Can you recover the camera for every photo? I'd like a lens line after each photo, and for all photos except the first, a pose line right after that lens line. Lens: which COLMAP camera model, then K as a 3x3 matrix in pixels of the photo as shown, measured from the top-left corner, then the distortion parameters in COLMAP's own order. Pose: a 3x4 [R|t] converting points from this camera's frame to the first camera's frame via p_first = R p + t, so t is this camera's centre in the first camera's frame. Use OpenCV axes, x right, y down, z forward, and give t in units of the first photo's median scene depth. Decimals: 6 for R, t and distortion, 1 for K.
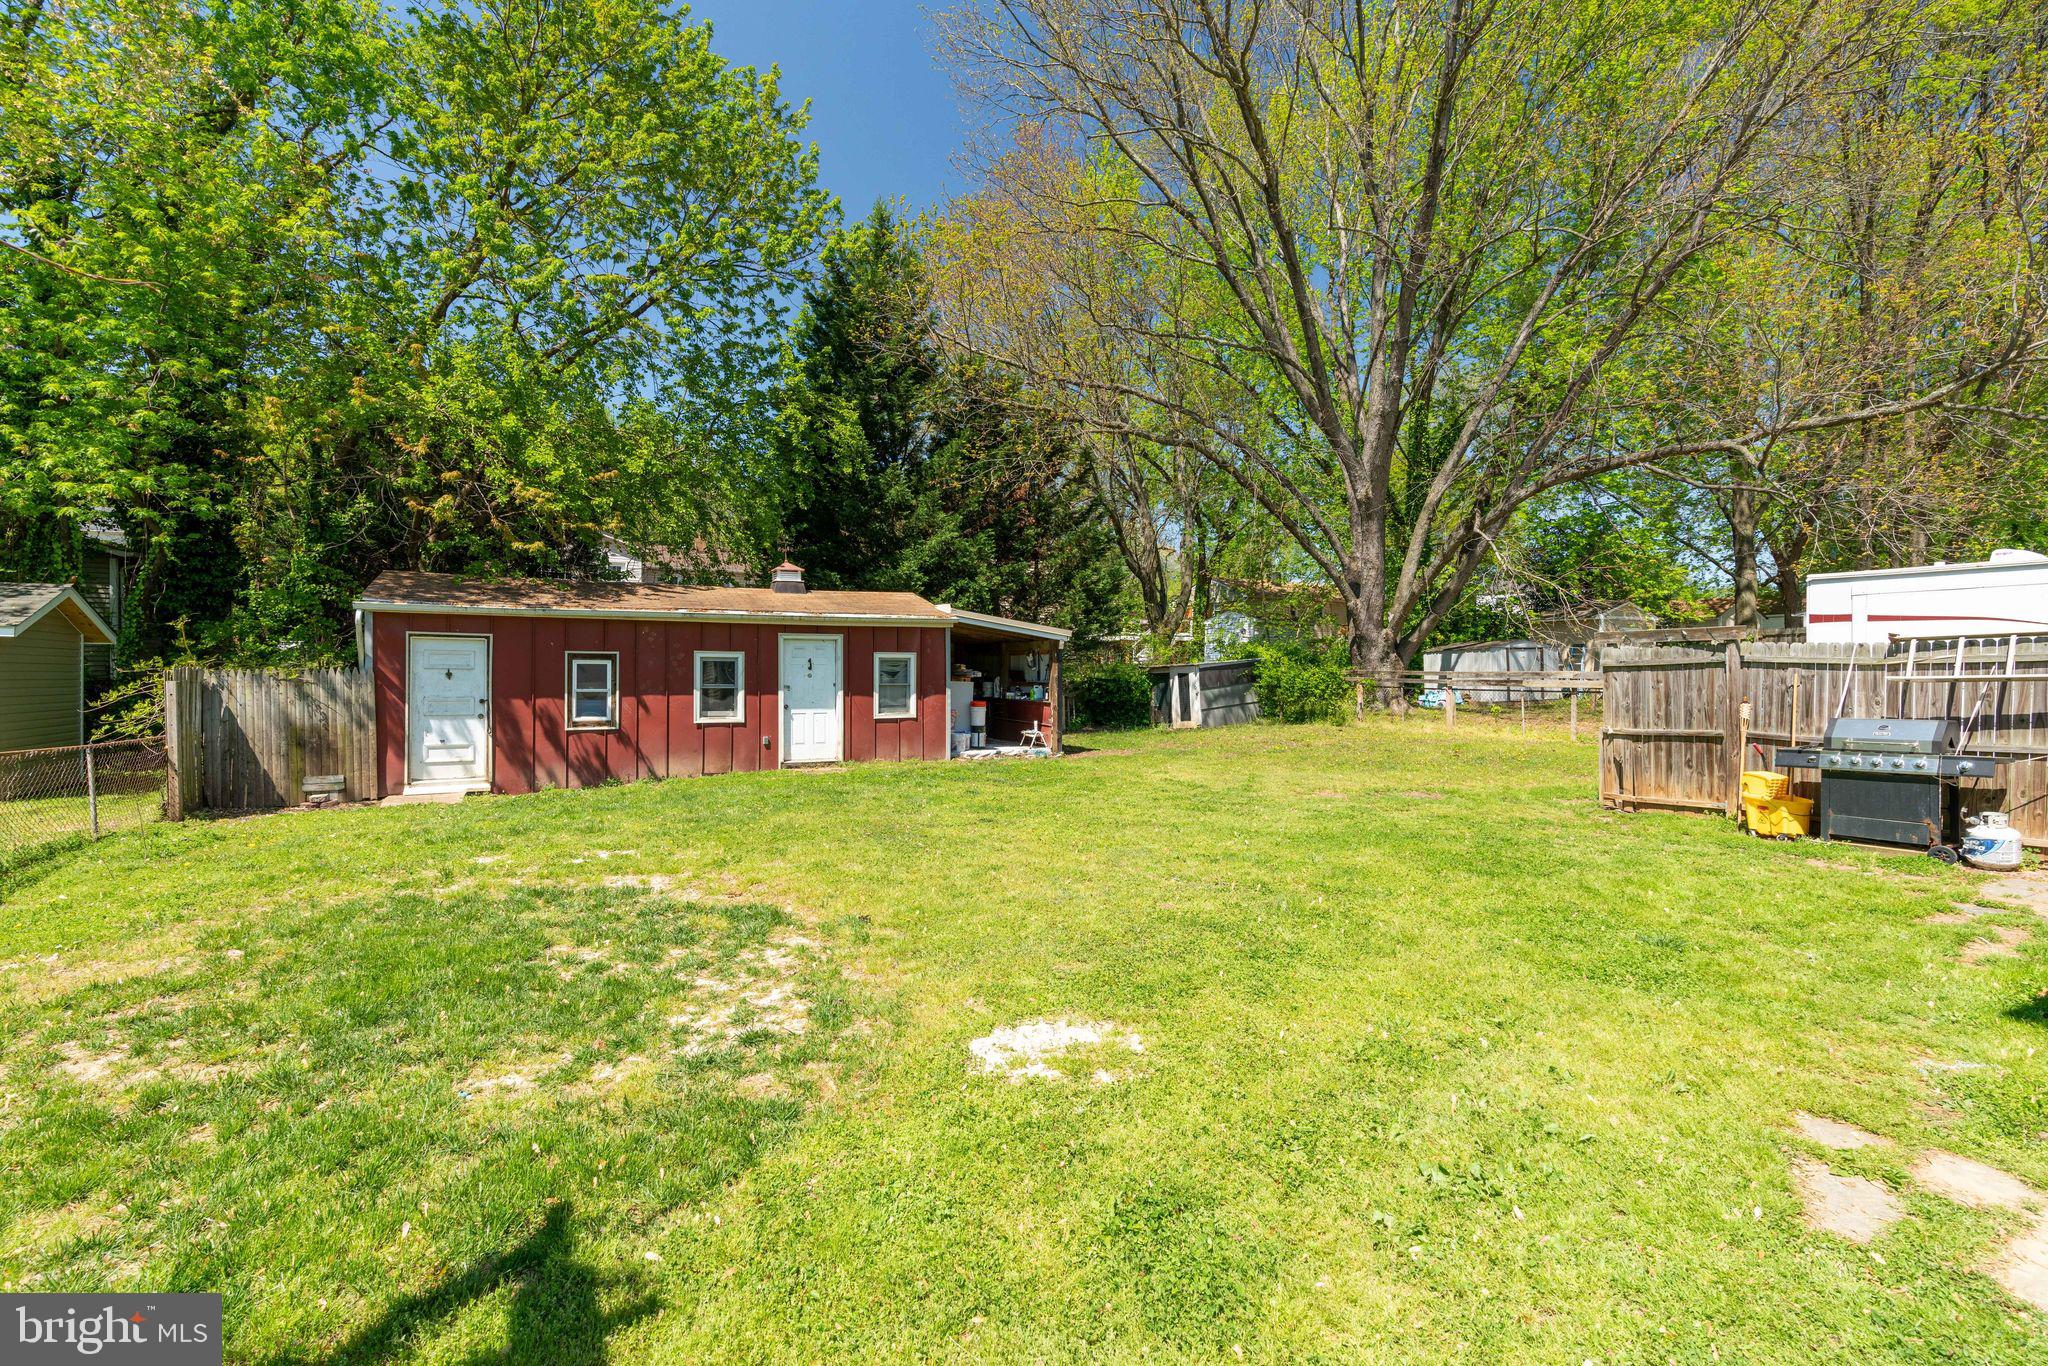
lens RADIAL K [[936.2, 0, 1015.1], [0, 936.2, 669.9], [0, 0, 1]] dist [0.000638, 0.000057]
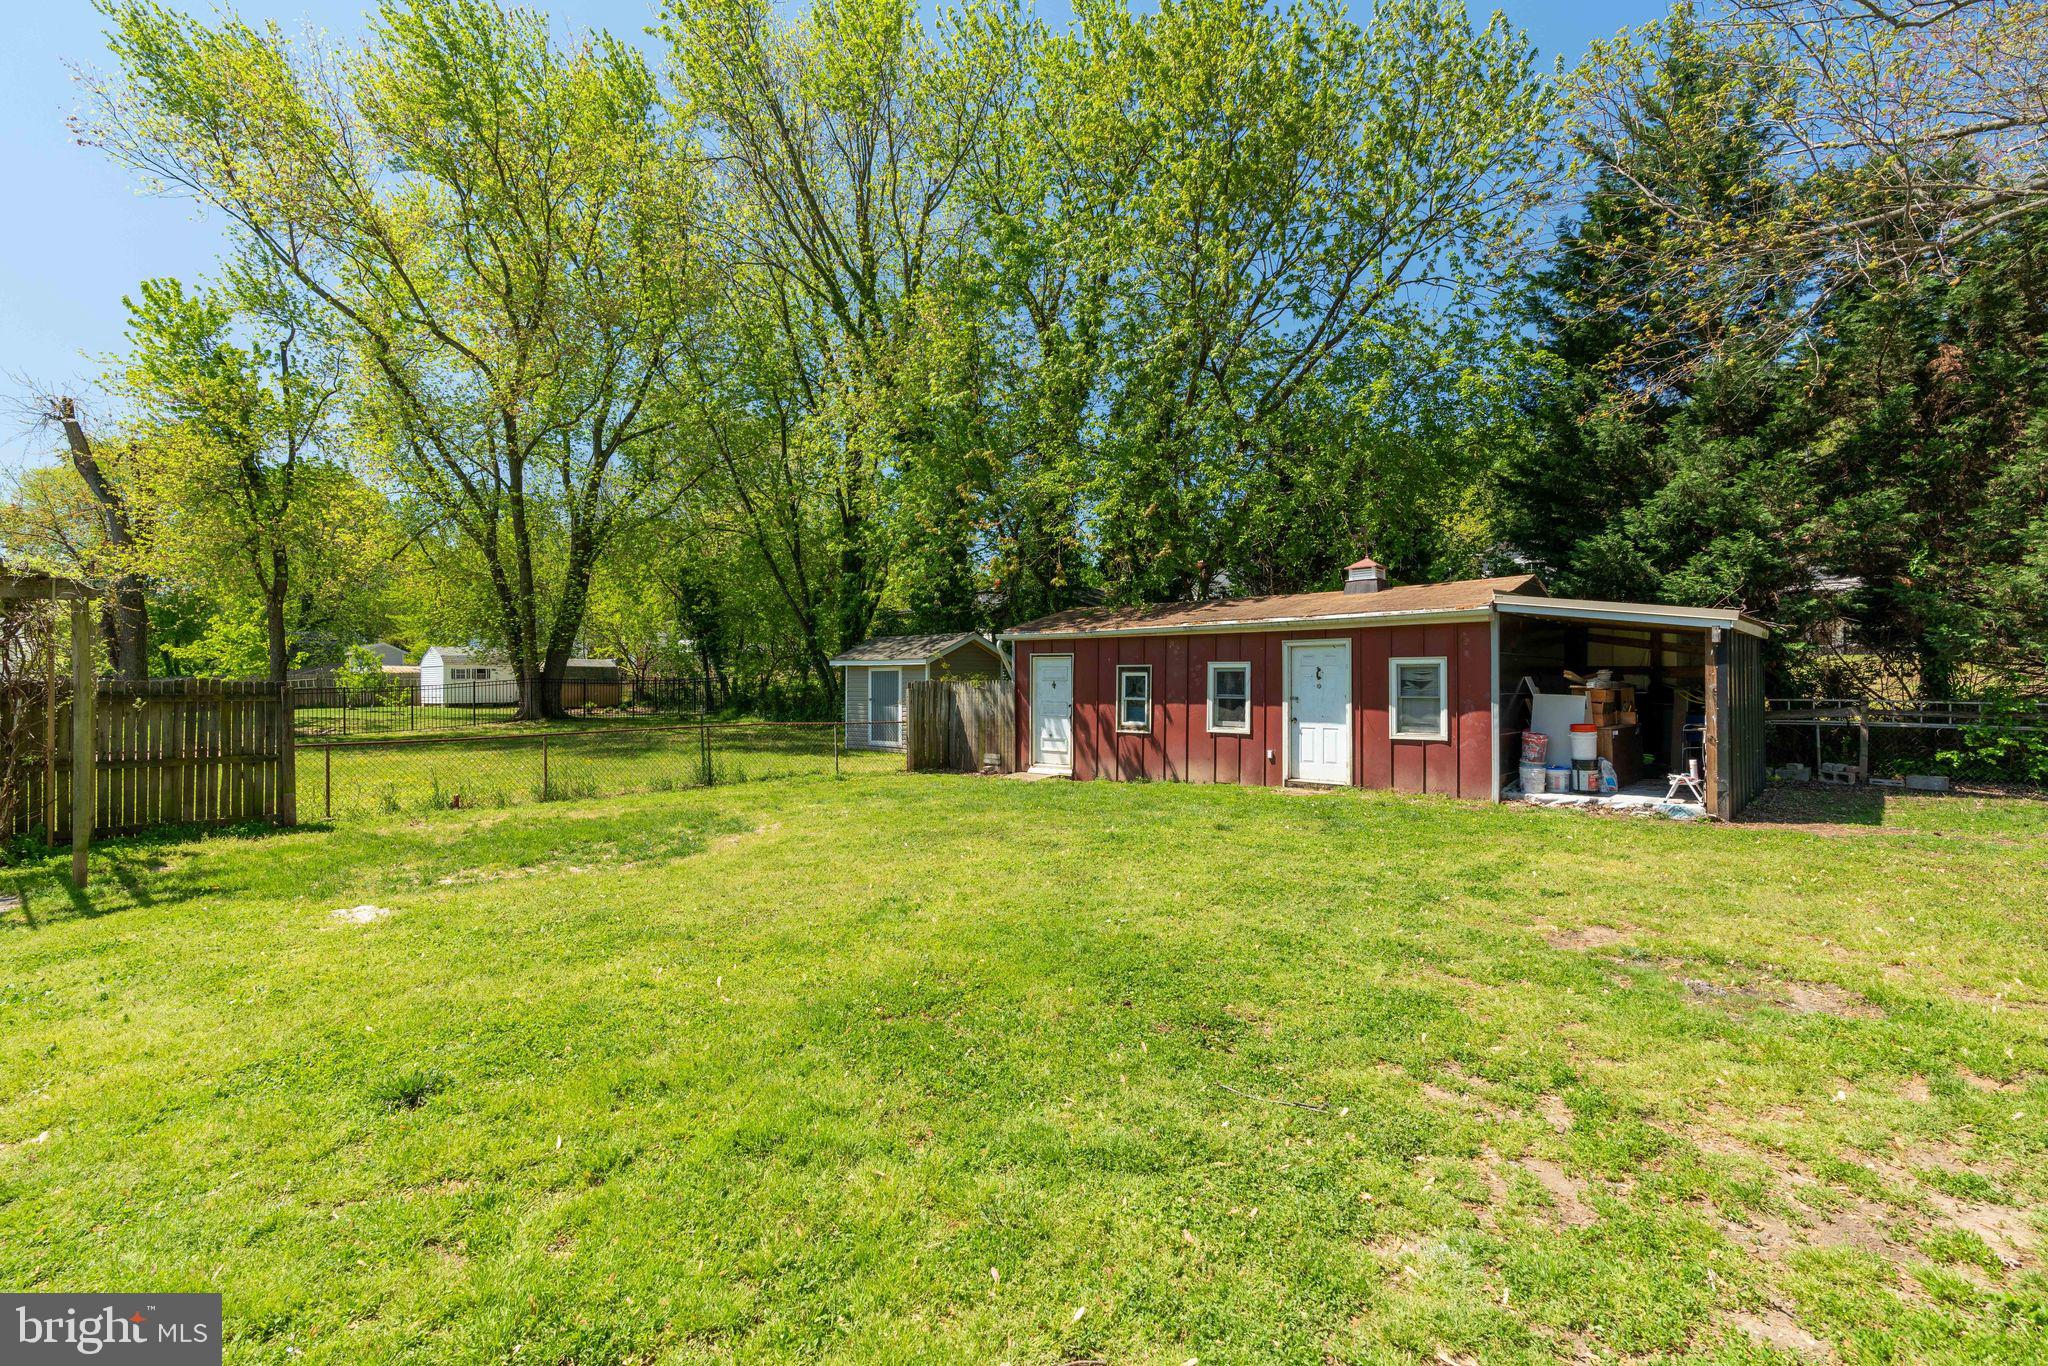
lens RADIAL K [[936.2, 0, 1015.1], [0, 936.2, 669.9], [0, 0, 1]] dist [0.000638, 0.000057]
pose [[0.348400, -0.021215, -0.937106, 0.542948], [-0.004006, 0.999701, -0.024121, 0.014010], [0.937337, 0.012158, 0.348211, 0.435347]]
